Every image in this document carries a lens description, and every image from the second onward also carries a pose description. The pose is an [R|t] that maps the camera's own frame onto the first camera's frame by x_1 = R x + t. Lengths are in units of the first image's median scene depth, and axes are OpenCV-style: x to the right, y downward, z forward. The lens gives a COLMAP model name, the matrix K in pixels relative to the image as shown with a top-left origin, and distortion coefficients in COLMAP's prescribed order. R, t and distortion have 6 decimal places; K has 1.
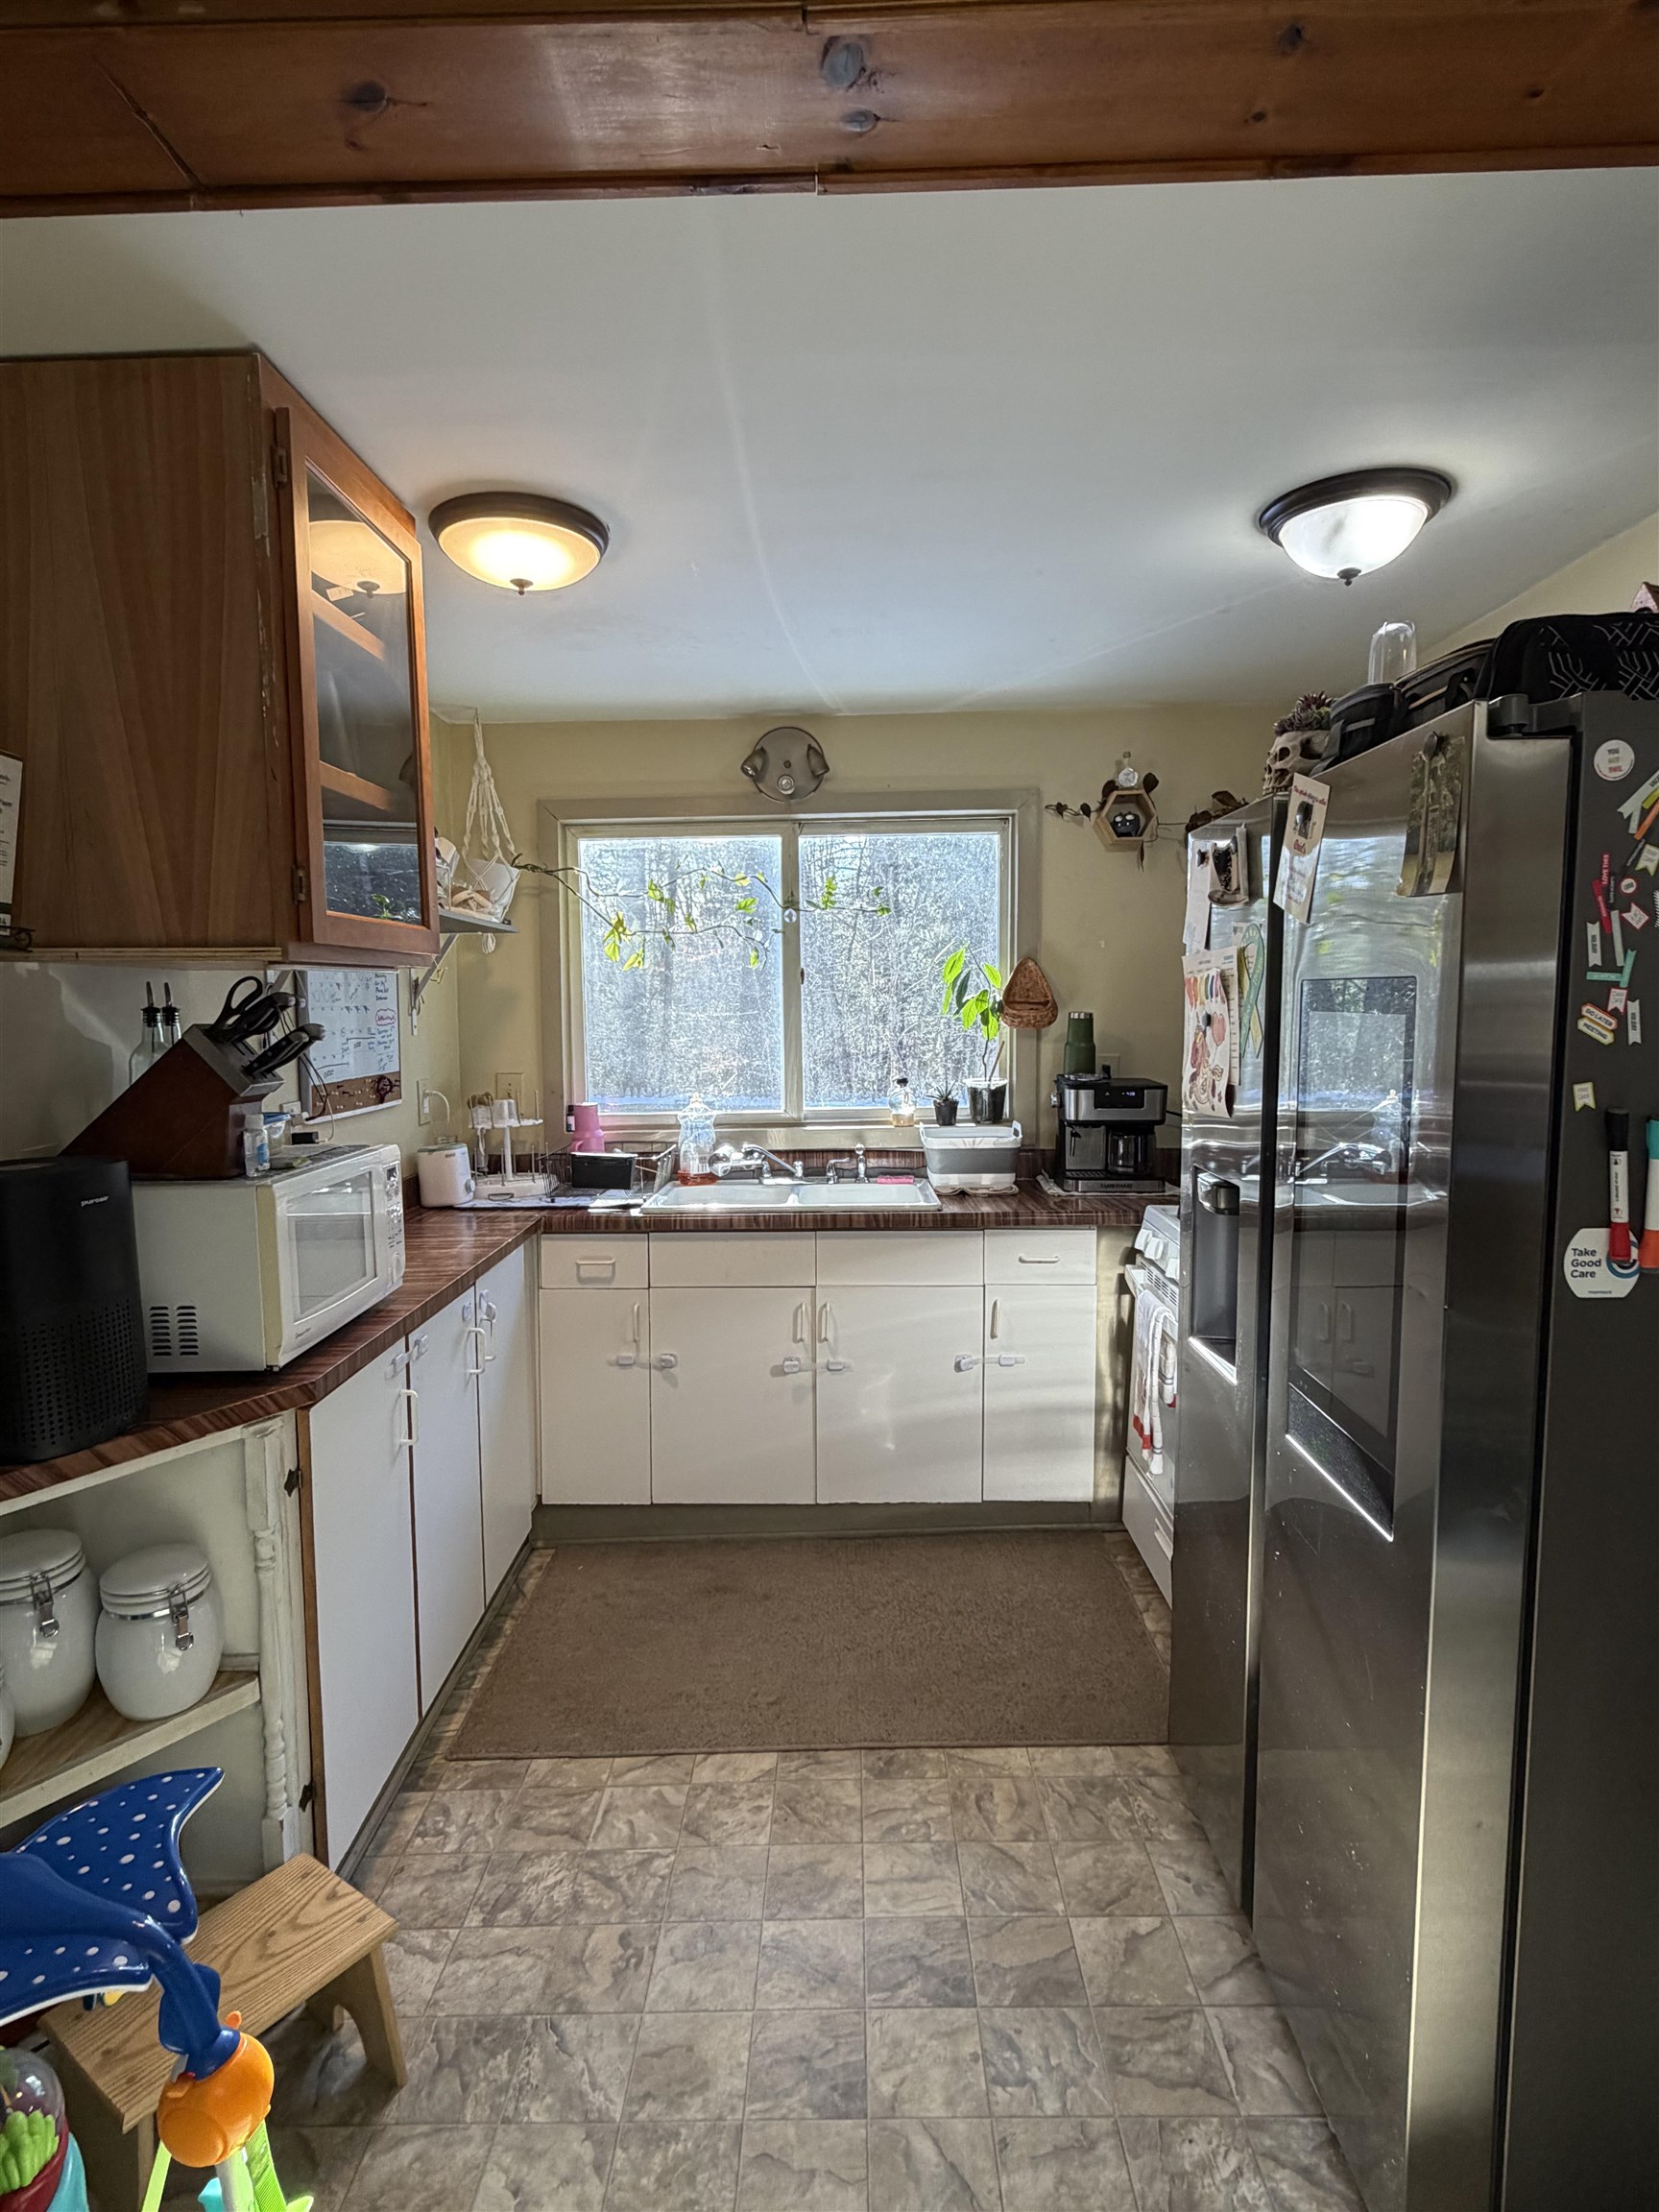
lens RADIAL K [[1124.8, 0, 826.5], [0, 1124.8, 1105.6], [0, 0, 1]] dist [-0.001973, 0.000011]
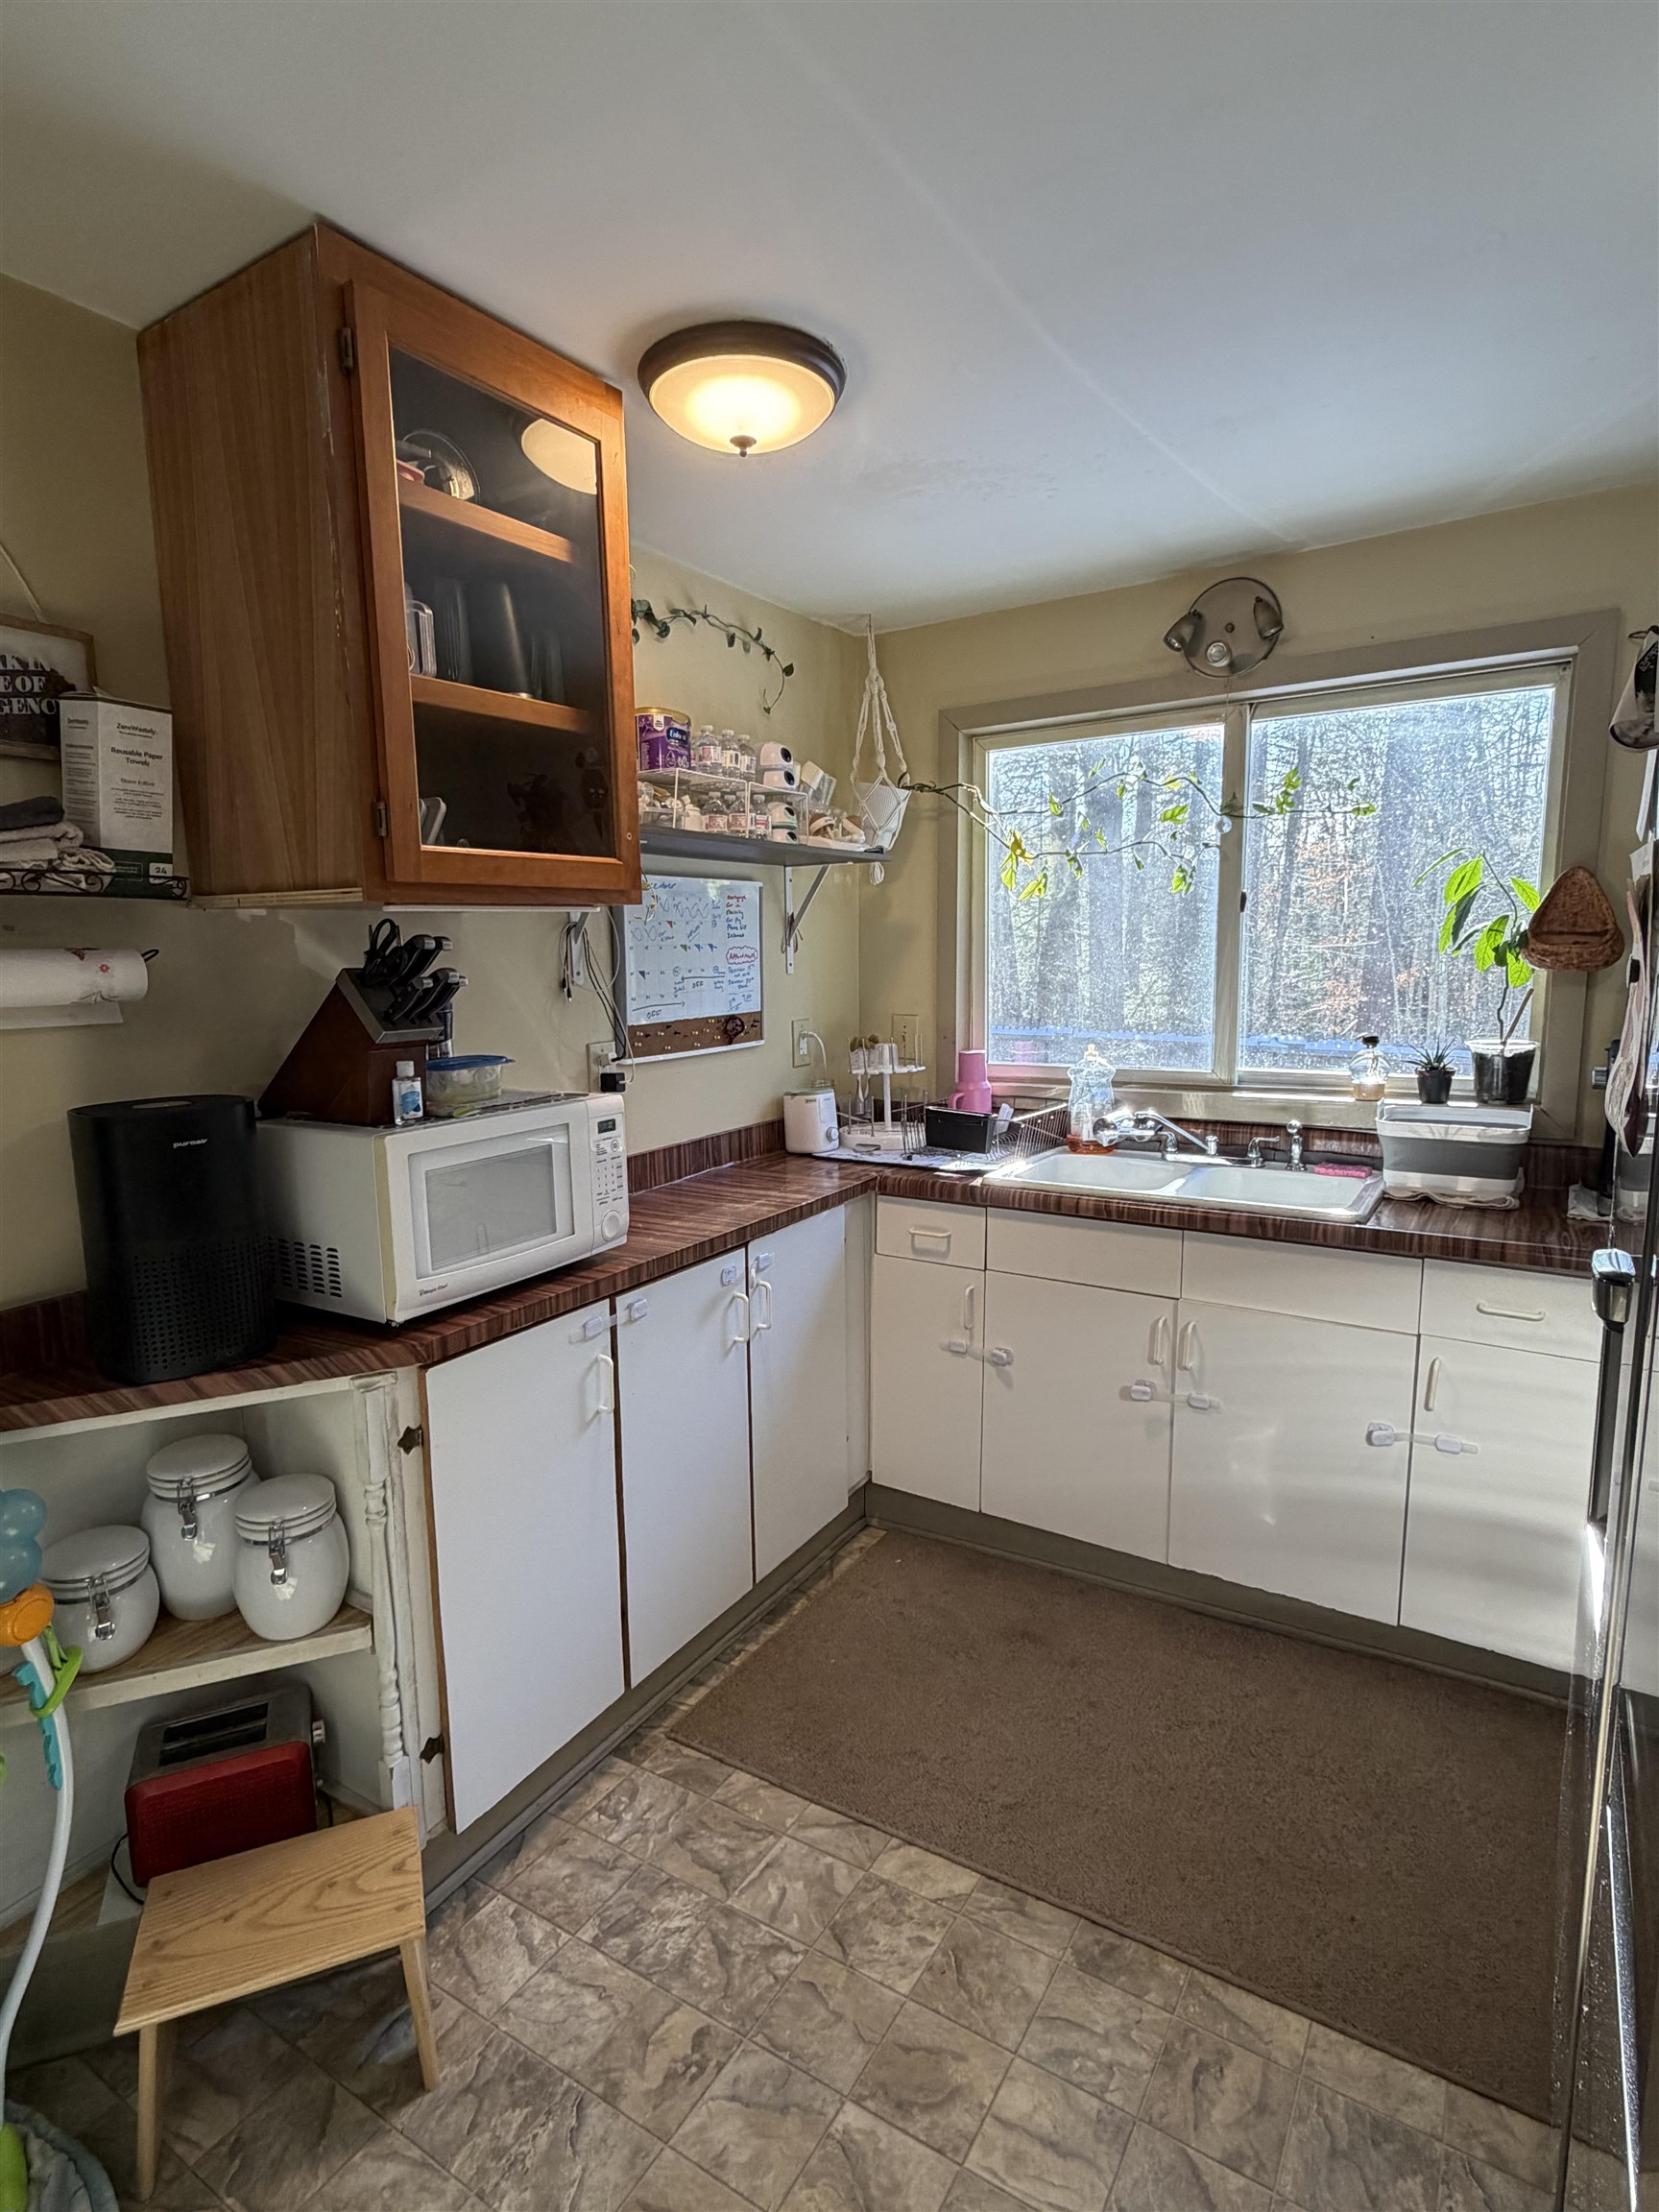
lens RADIAL K [[1124.8, 0, 826.5], [0, 1124.8, 1105.6], [0, 0, 1]] dist [-0.001973, 0.000011]
pose [[0.853520, 0.070193, -0.516310, 0.177612], [-0.038493, 0.996671, 0.071866, -0.021764], [0.519636, -0.041465, 0.853381, 0.204913]]
